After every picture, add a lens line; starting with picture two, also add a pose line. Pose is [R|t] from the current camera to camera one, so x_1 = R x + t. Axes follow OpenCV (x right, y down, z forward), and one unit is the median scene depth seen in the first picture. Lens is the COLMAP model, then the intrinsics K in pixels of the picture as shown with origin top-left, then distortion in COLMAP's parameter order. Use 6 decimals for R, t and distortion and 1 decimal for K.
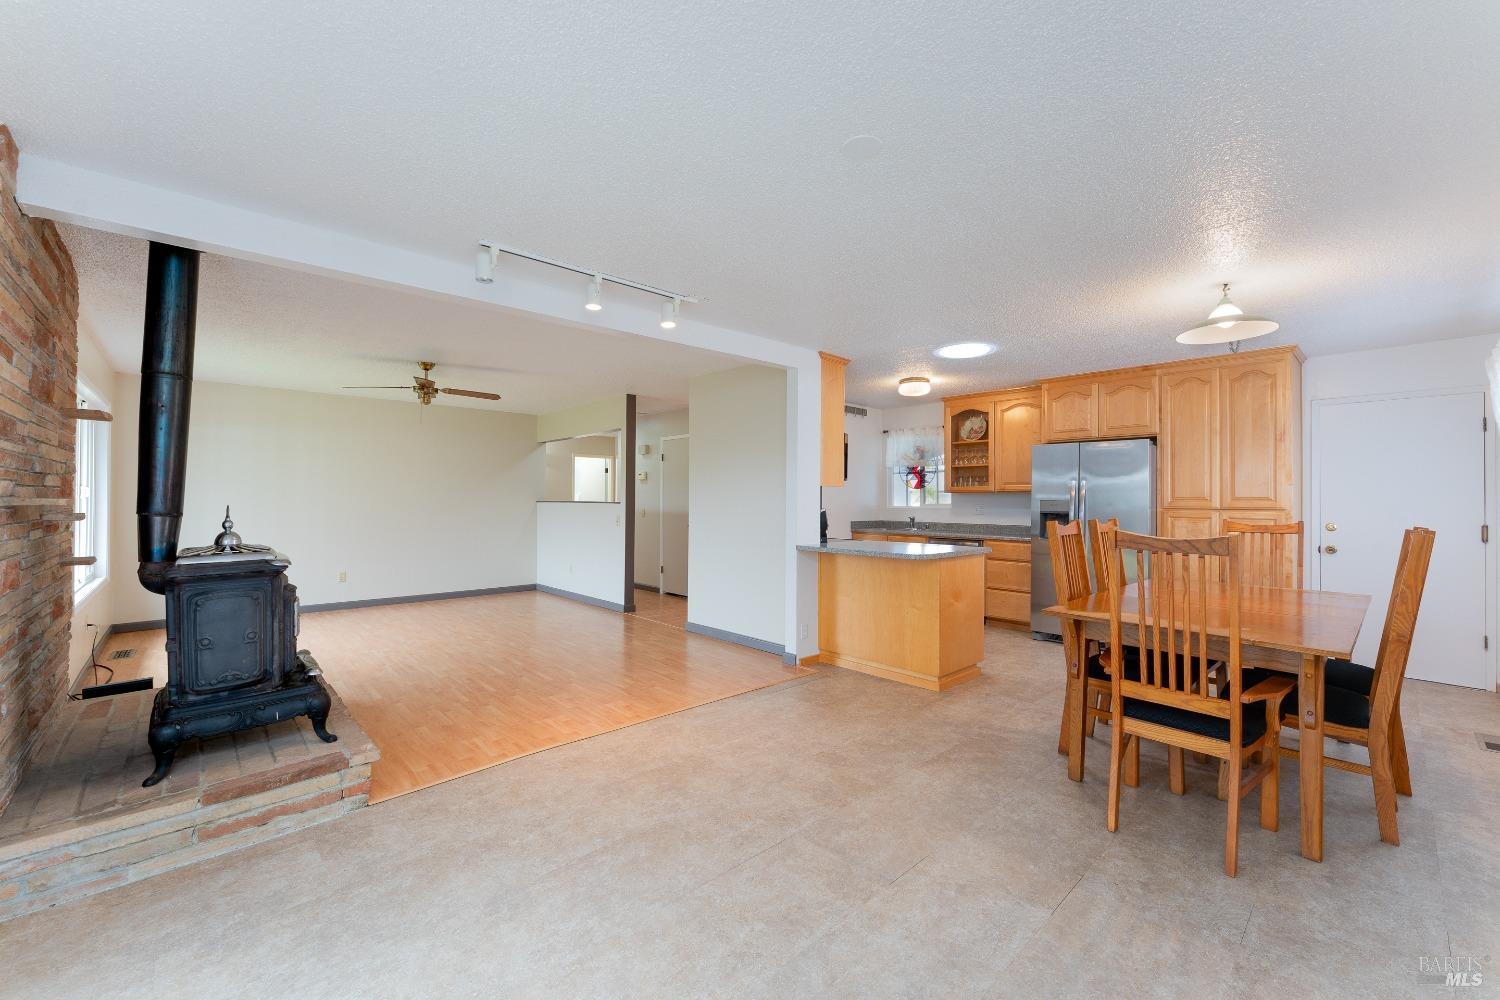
lens RADIAL K [[598.1, 0, 748.9], [0, 598.1, 493.9], [0, 0, 1]] dist [-0.002191, 0.000133]
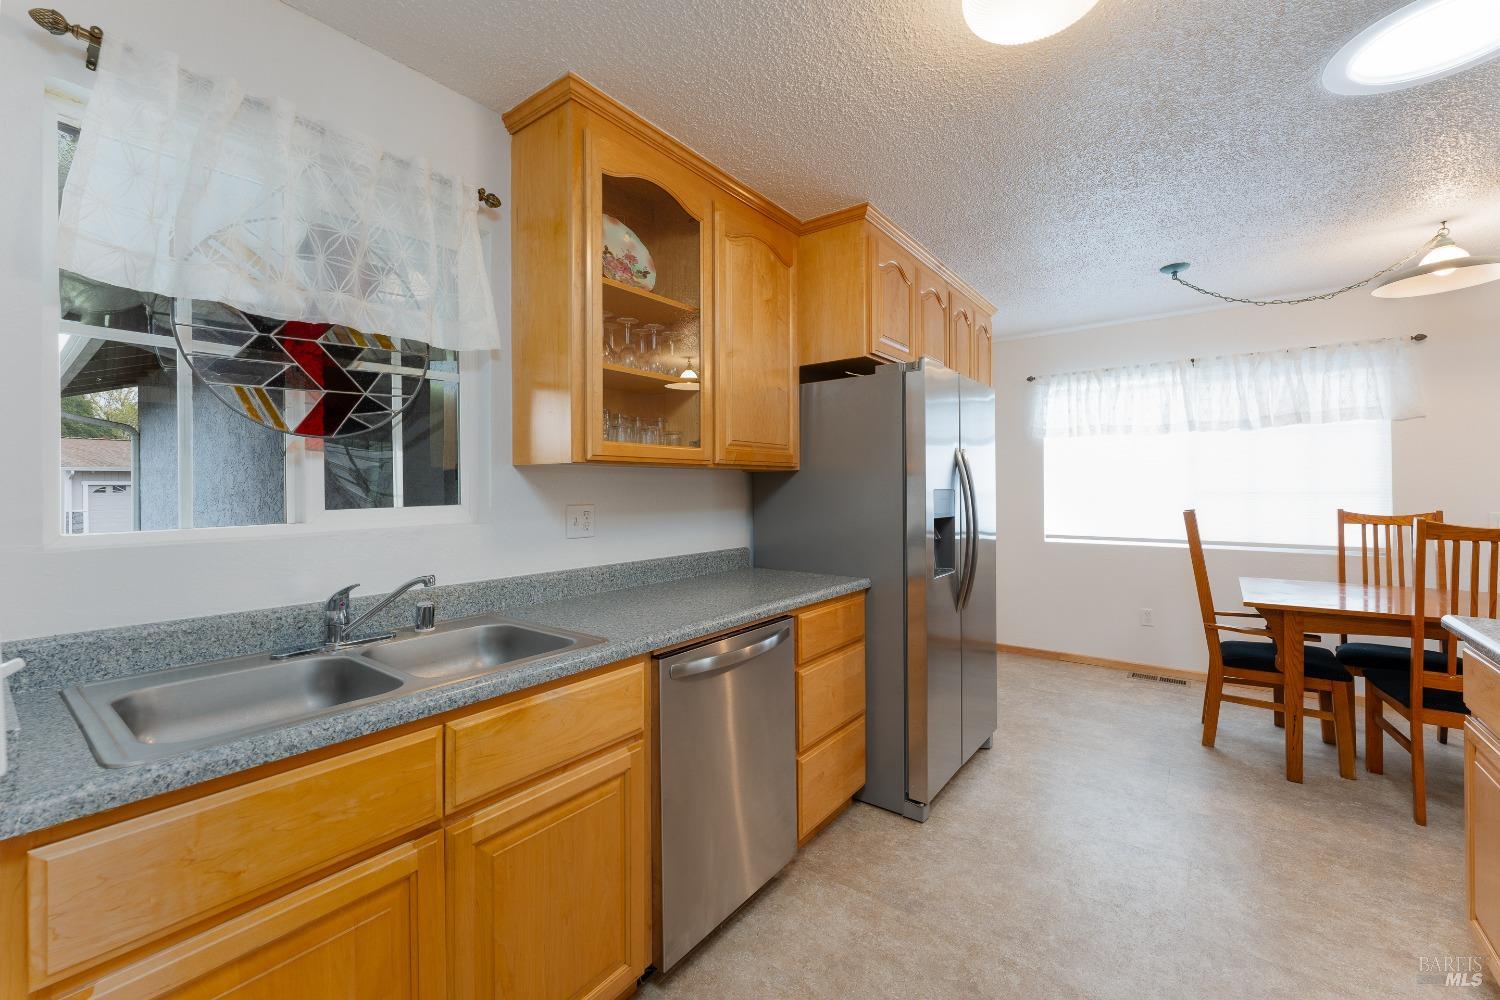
lens RADIAL K [[606.8, 0, 753.8], [0, 606.8, 481.0], [0, 0, 1]] dist [-0.001309, -0.000077]
pose [[-0.177349, 0.000697, 0.984148, 0.081818], [-0.007798, 0.999967, -0.002113, 0.006571], [-0.984117, -0.008049, -0.177337, 1.194413]]
